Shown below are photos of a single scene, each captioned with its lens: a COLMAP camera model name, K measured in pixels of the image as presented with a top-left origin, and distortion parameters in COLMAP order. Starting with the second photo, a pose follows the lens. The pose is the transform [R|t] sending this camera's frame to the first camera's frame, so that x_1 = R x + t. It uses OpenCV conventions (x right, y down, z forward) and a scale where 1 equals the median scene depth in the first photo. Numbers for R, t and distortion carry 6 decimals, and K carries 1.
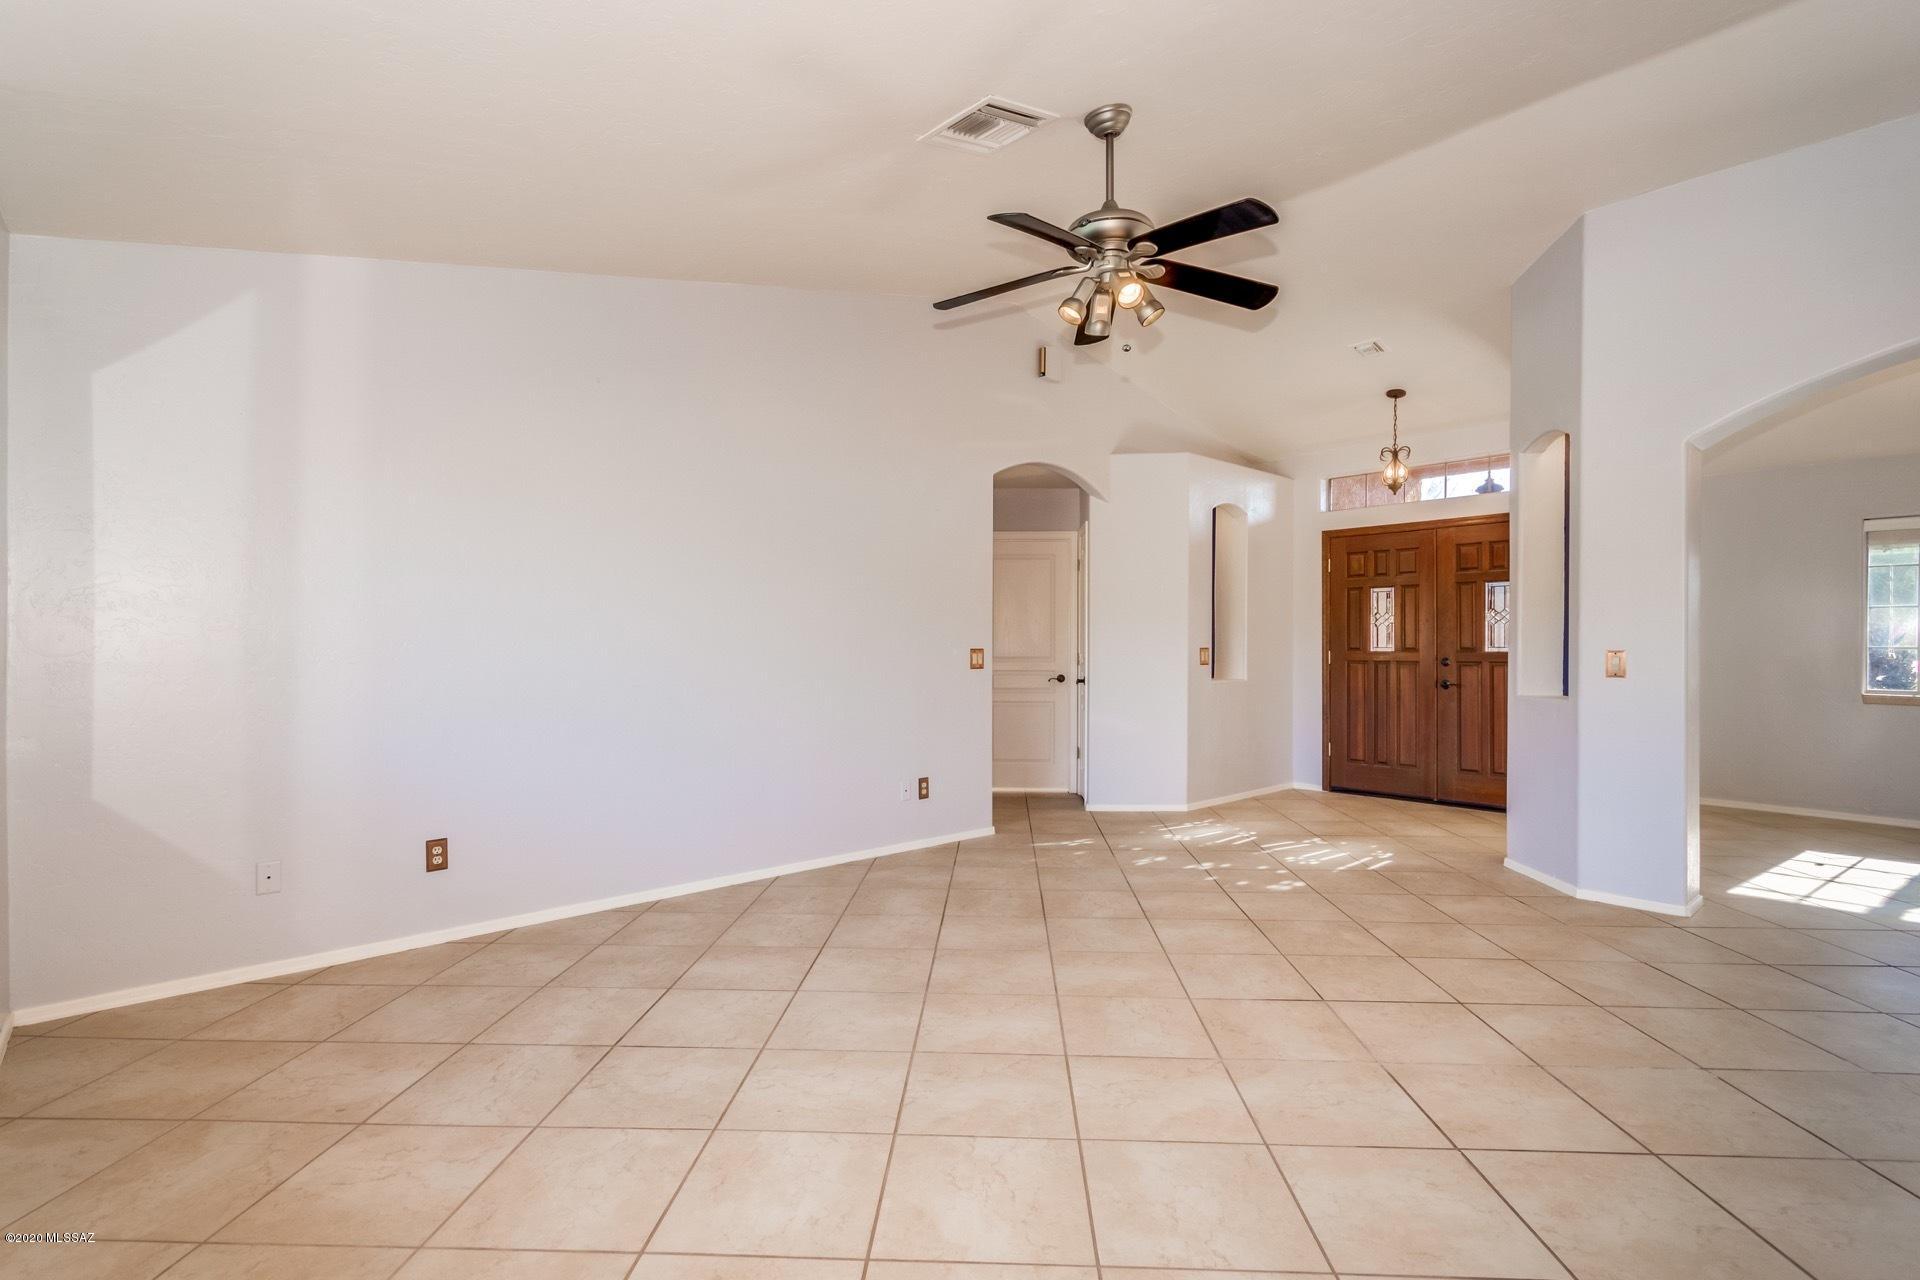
lens RADIAL K [[902.8, 0, 951.7], [0, 902.8, 643.9], [0, 0, 1]] dist [0.000005, 0.002454]
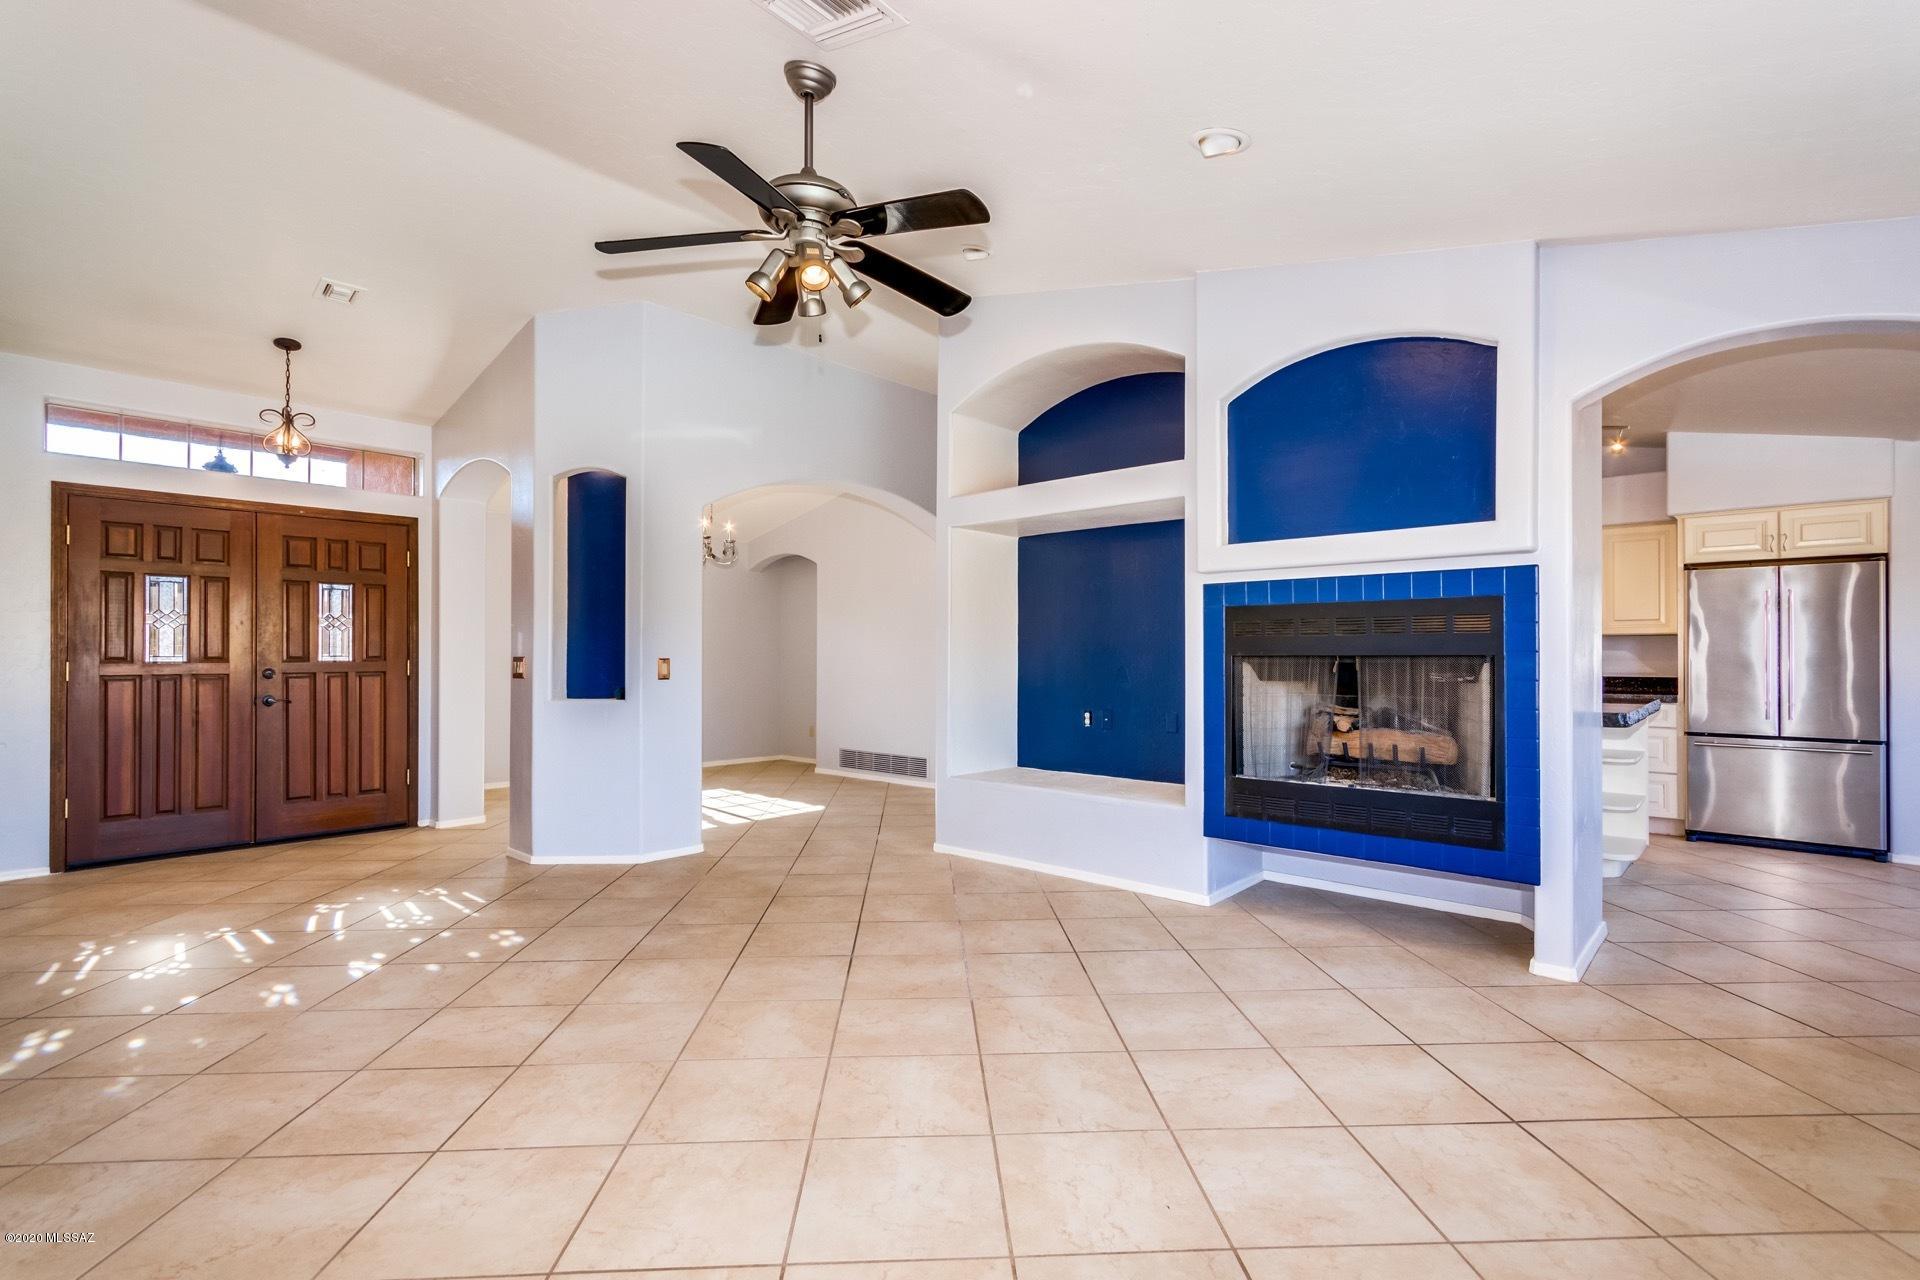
lens RADIAL K [[902.8, 0, 967.1], [0, 902.8, 653.0], [0, 0, 1]] dist [0.000005, 0.002454]
pose [[-0.101302, 0.000812, 0.994855, -0.351011], [-0.001222, 0.999999, -0.000940, 0.000564], [-0.994855, -0.001311, -0.101301, 0.442157]]
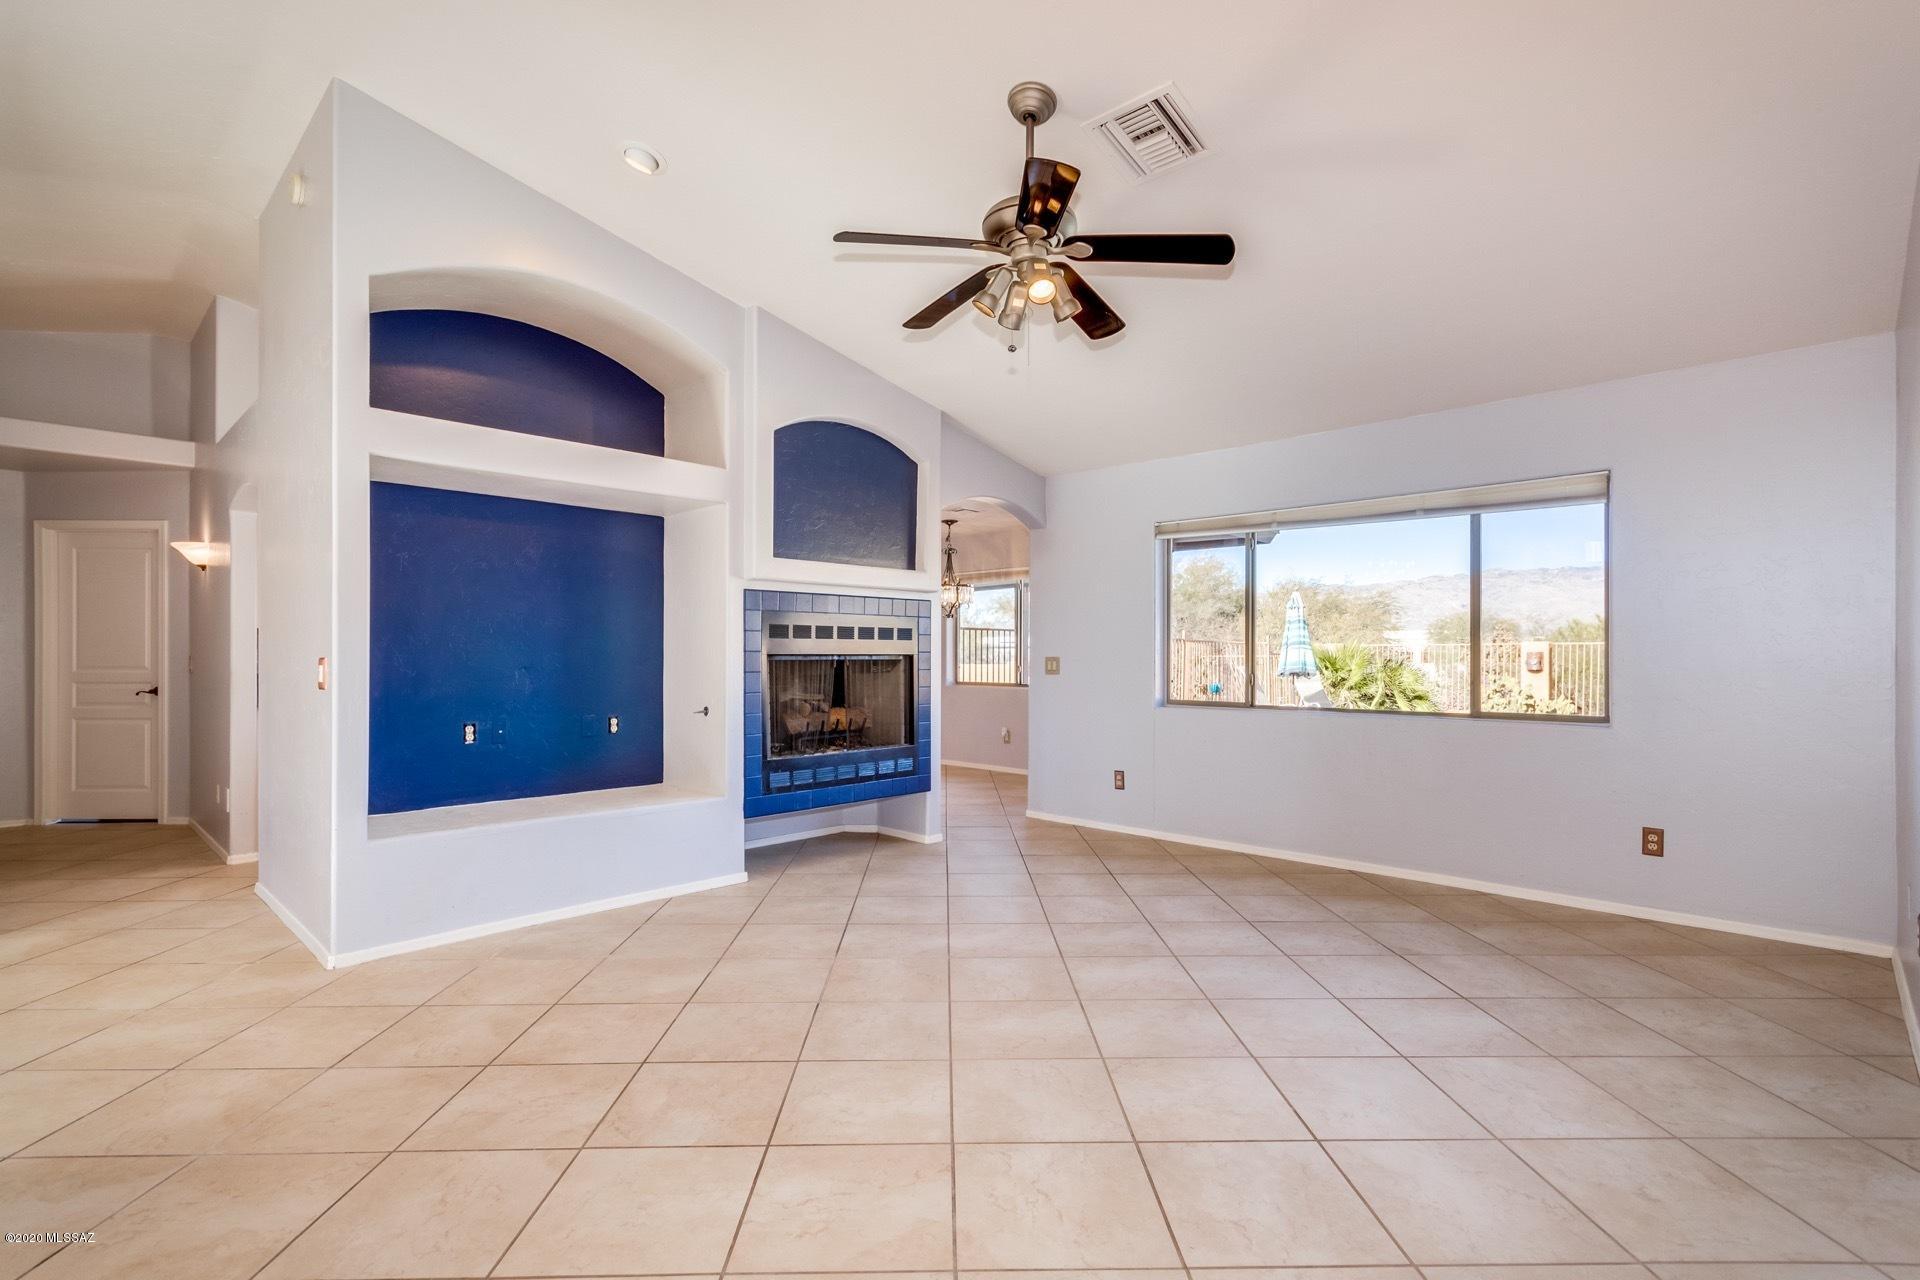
lens RADIAL K [[902.8, 0, 970.9], [0, 902.8, 648.8], [0, 0, 1]] dist [0.000005, 0.002454]
pose [[-0.996194, -0.004078, -0.087074, 0.151550], [-0.003462, 0.999968, -0.007224, 0.002111], [0.087100, -0.006895, -0.996176, 0.922466]]
